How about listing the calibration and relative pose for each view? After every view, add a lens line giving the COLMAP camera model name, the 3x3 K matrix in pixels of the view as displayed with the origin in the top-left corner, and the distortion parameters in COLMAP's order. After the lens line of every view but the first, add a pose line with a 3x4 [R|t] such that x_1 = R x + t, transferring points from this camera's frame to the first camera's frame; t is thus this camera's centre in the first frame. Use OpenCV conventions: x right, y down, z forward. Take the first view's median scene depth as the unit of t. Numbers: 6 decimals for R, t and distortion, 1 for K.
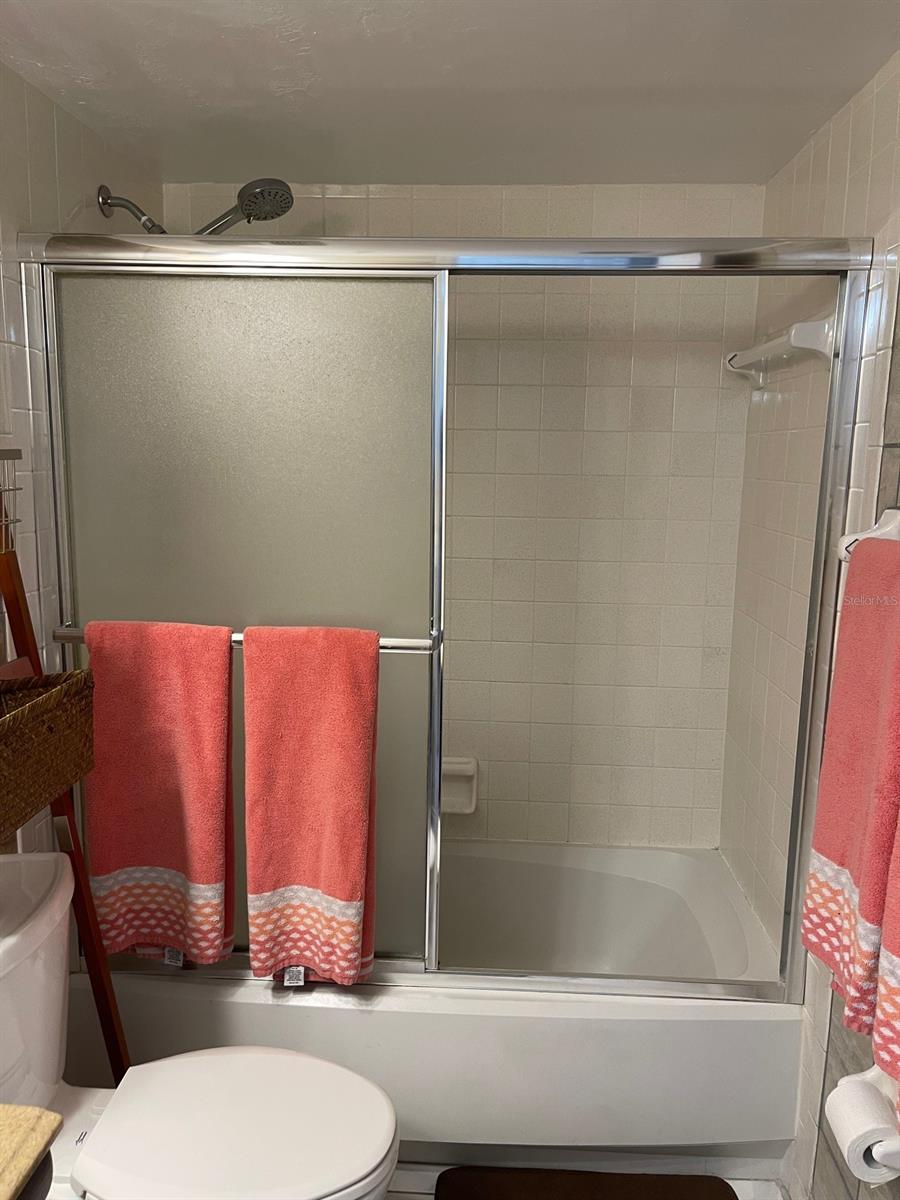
lens RADIAL K [[909.9, 0, 453.6], [0, 909.9, 601.1], [0, 0, 1]] dist [0.069907, -0.095128]
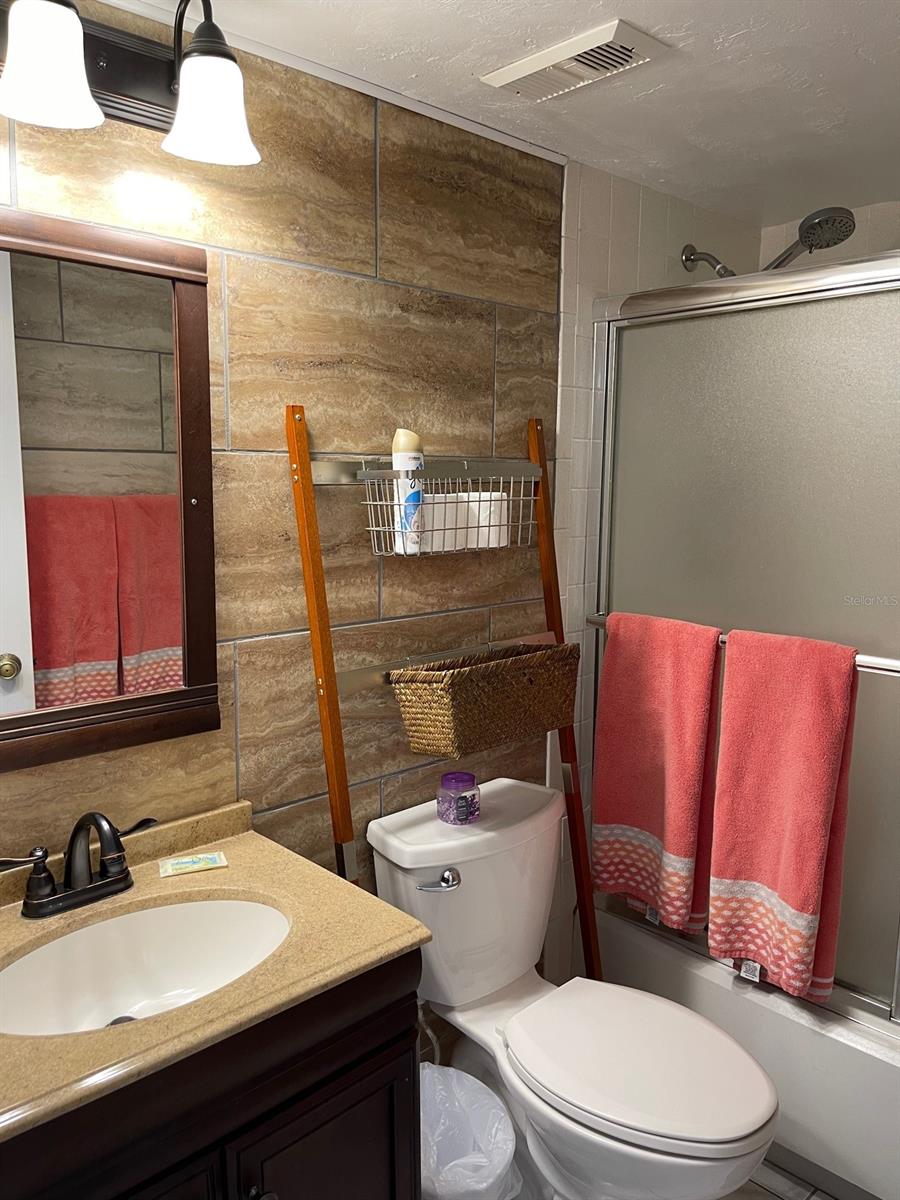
lens RADIAL K [[909.9, 0, 451.6], [0, 909.9, 596.4], [0, 0, 1]] dist [0.069907, -0.095128]
pose [[0.725701, 0.078792, -0.683483, 0.267523], [-0.105541, 0.994412, 0.002575, 0.021413], [0.679867, 0.070266, 0.729962, -0.020256]]
